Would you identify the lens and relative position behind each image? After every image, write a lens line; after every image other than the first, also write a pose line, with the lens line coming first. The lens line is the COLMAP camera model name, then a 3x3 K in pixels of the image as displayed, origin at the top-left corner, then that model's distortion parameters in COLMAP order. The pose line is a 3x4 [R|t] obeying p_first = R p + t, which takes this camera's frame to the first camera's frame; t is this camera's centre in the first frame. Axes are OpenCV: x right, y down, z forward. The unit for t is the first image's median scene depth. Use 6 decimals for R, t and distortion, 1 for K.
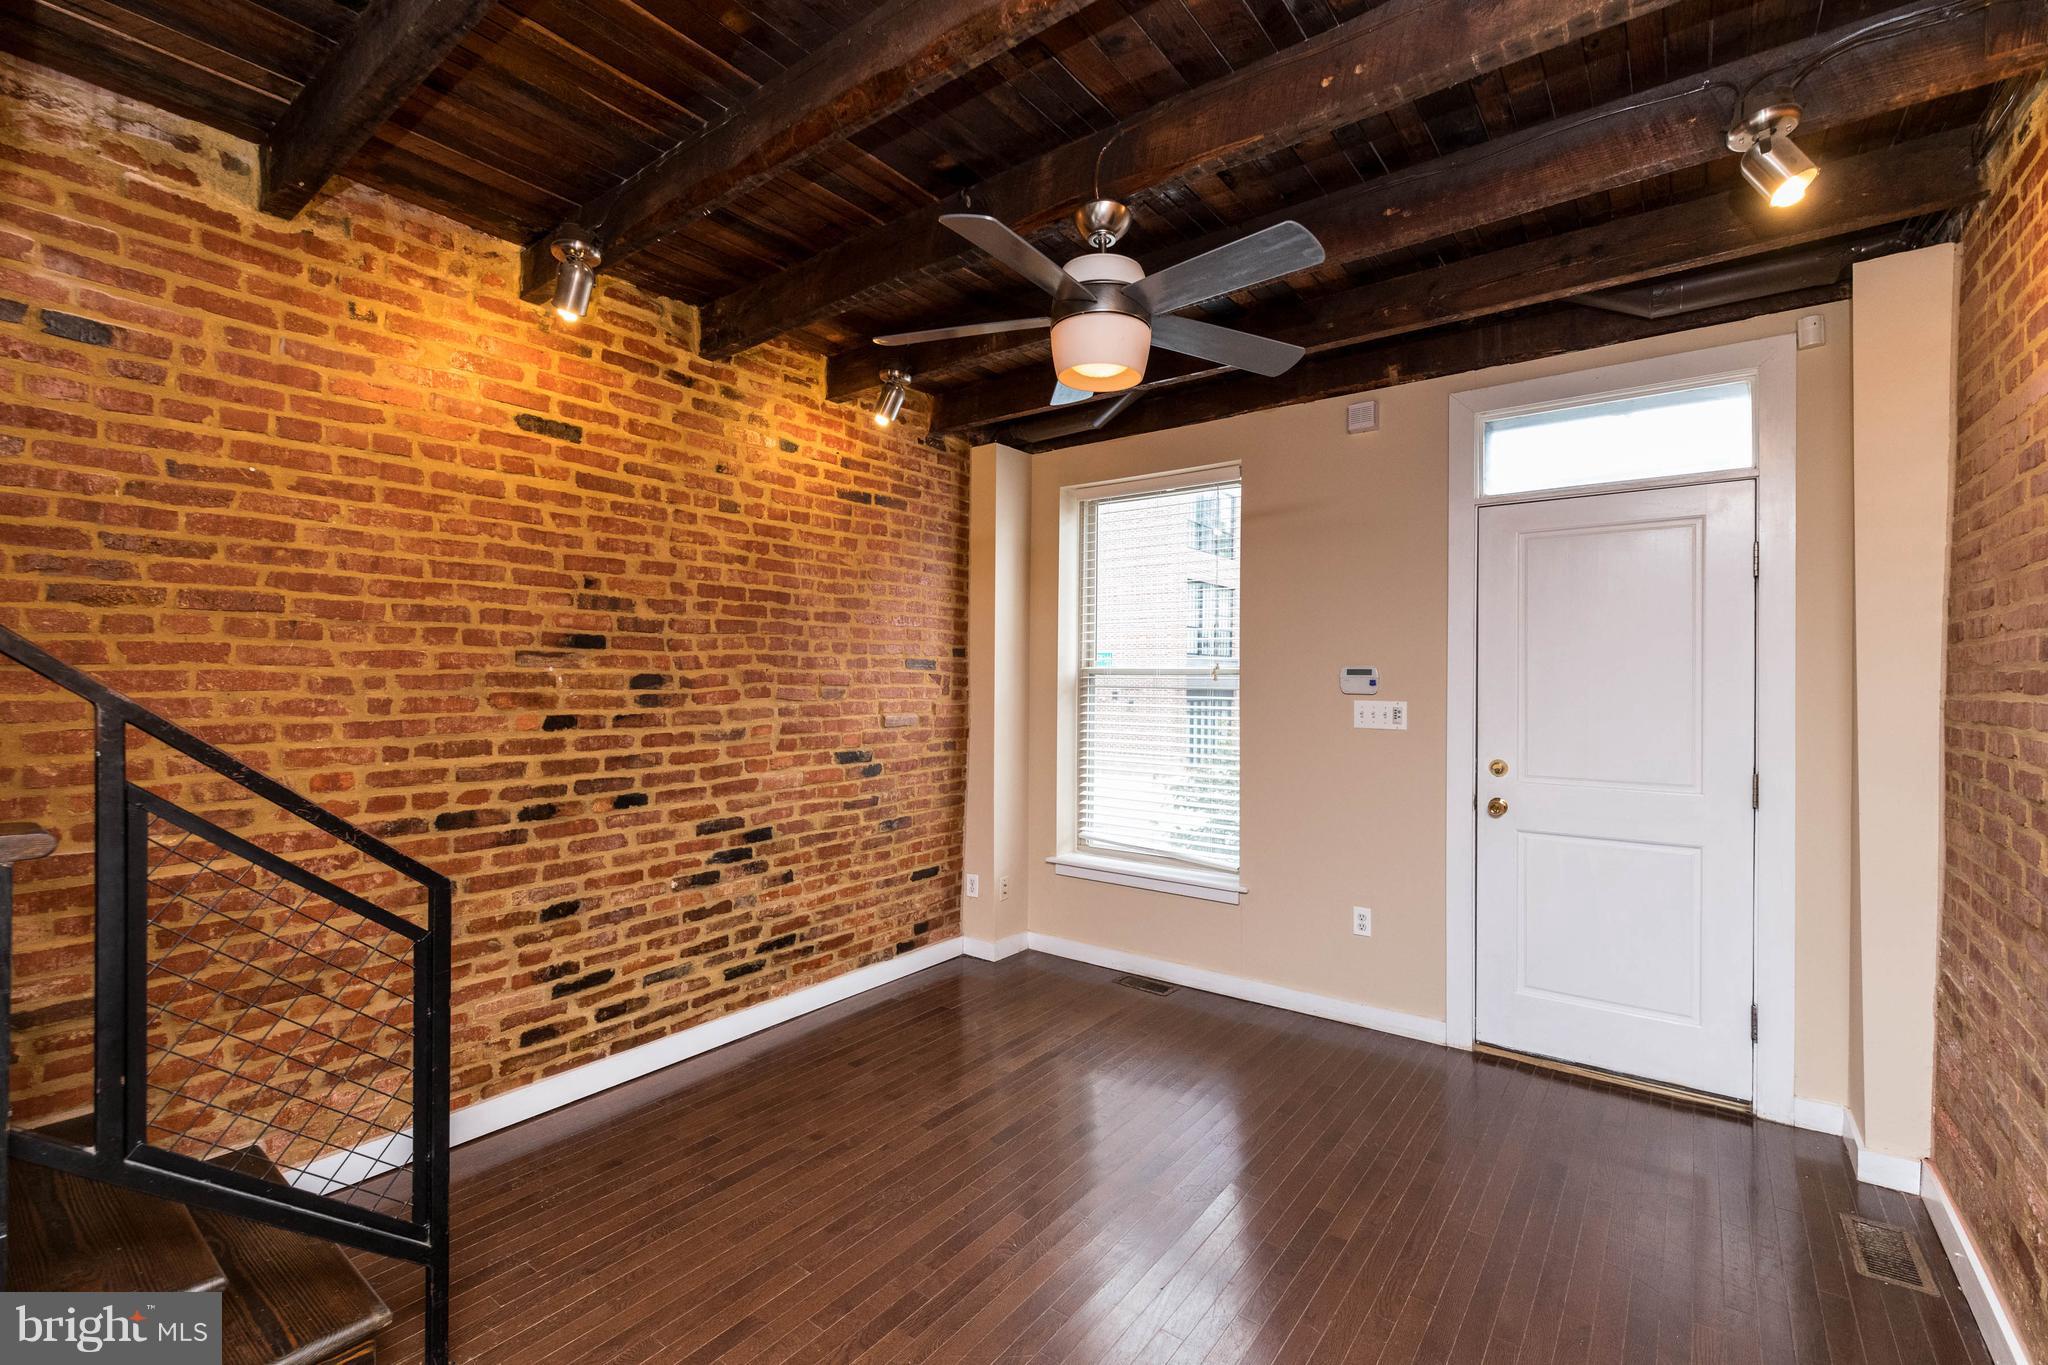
lens RADIAL K [[884.7, 0, 1029.2], [0, 884.7, 686.4], [0, 0, 1]] dist [-0.001363, -0.000355]
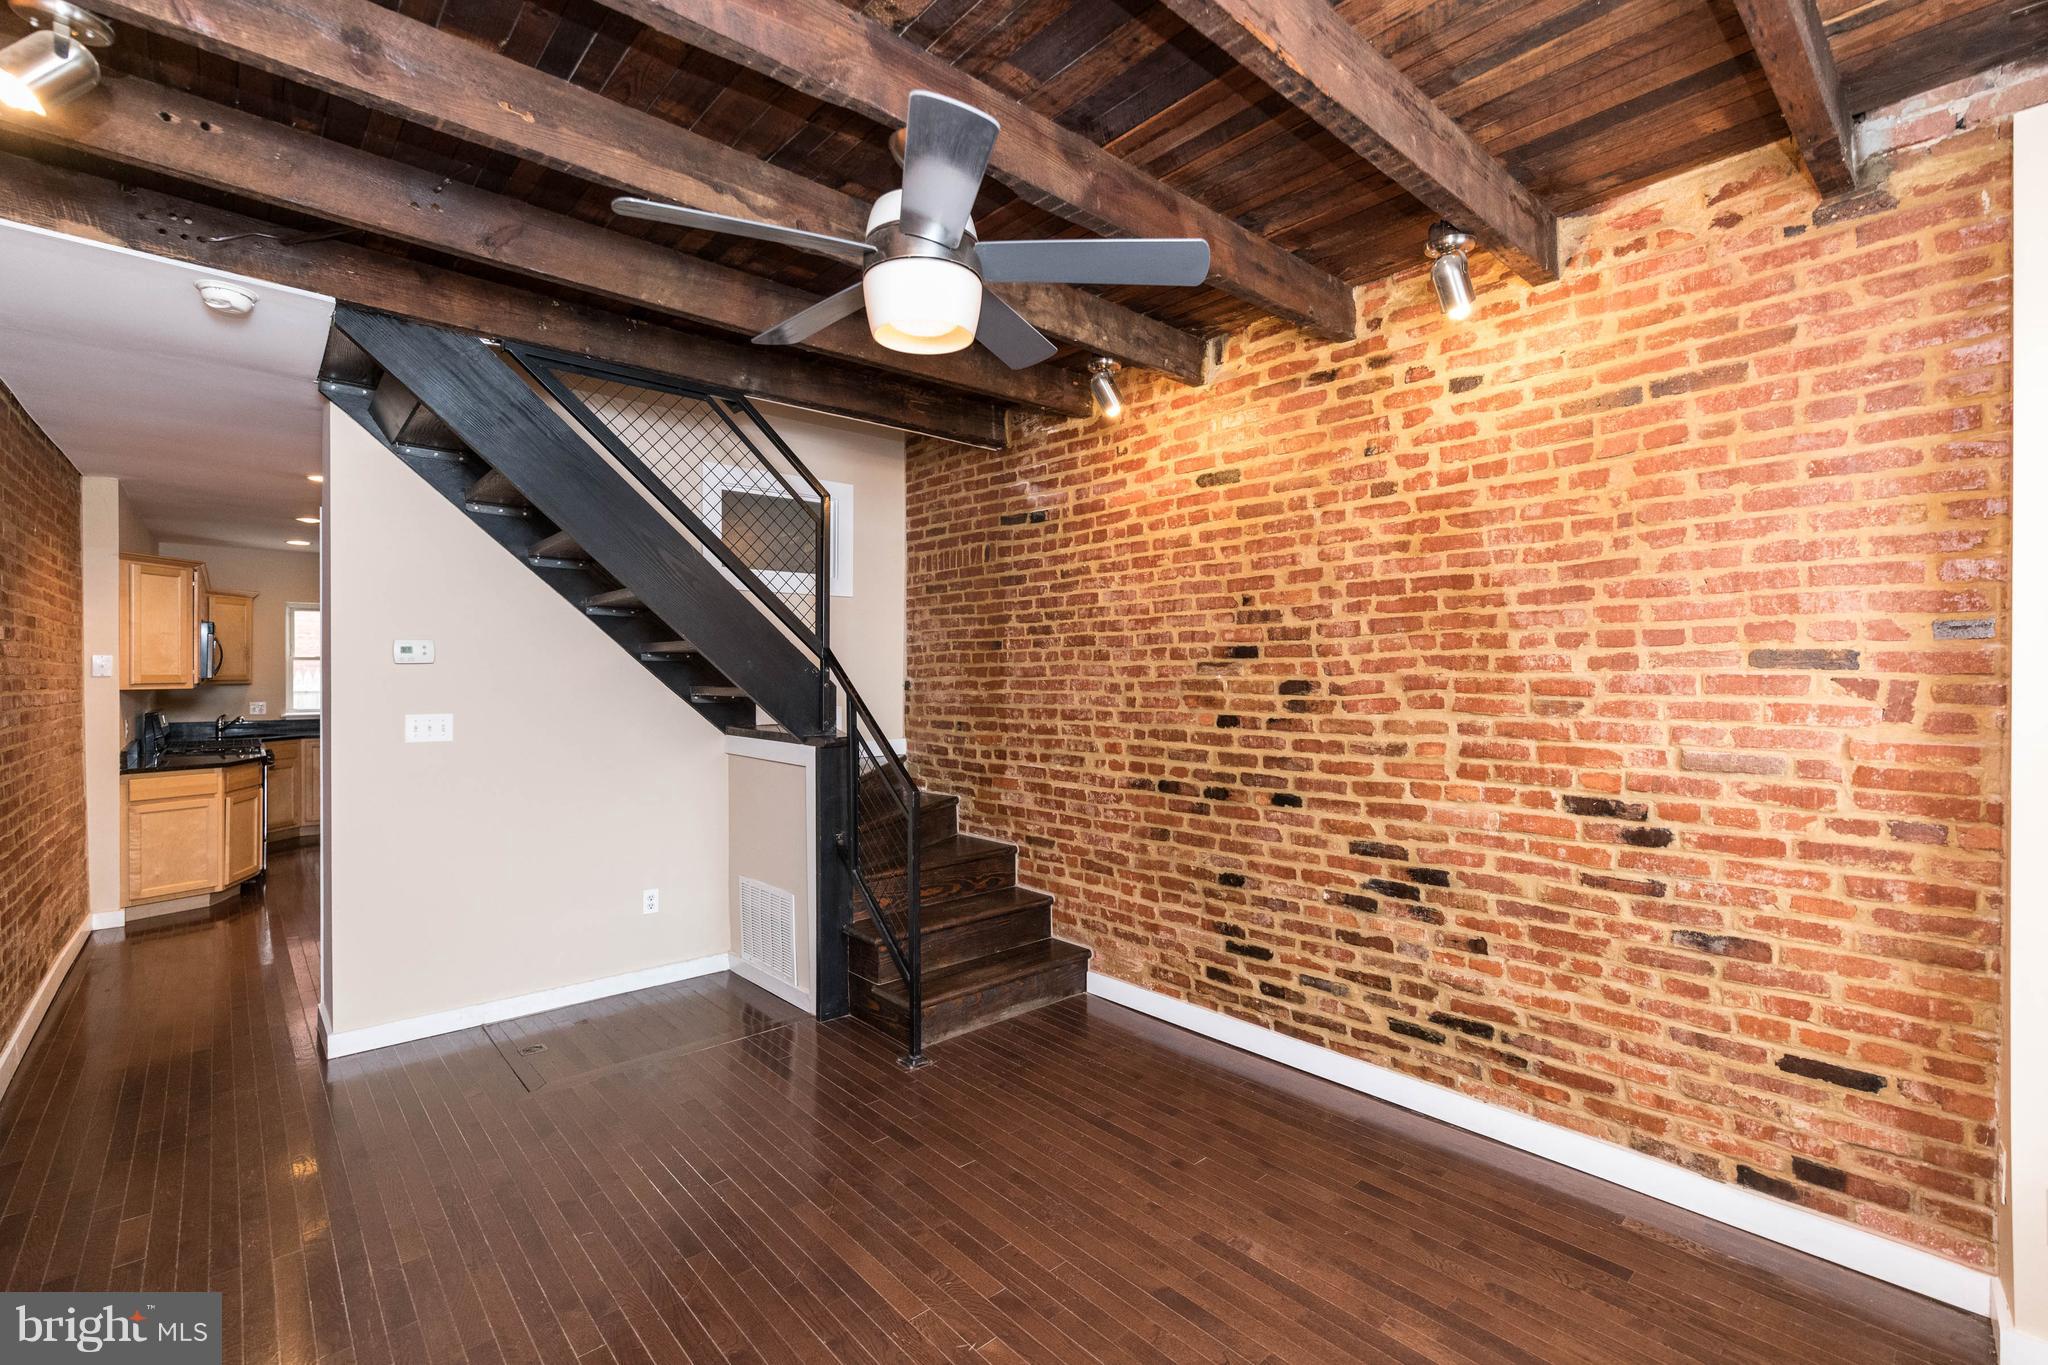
lens RADIAL K [[884.7, 0, 1029.2], [0, 884.7, 678.3], [0, 0, 1]] dist [-0.001363, -0.000355]
pose [[-0.189570, 0.001210, -0.981867, 0.614367], [-0.005394, 0.999983, 0.002273, -0.016310], [0.981852, 0.005727, -0.189560, 0.855253]]
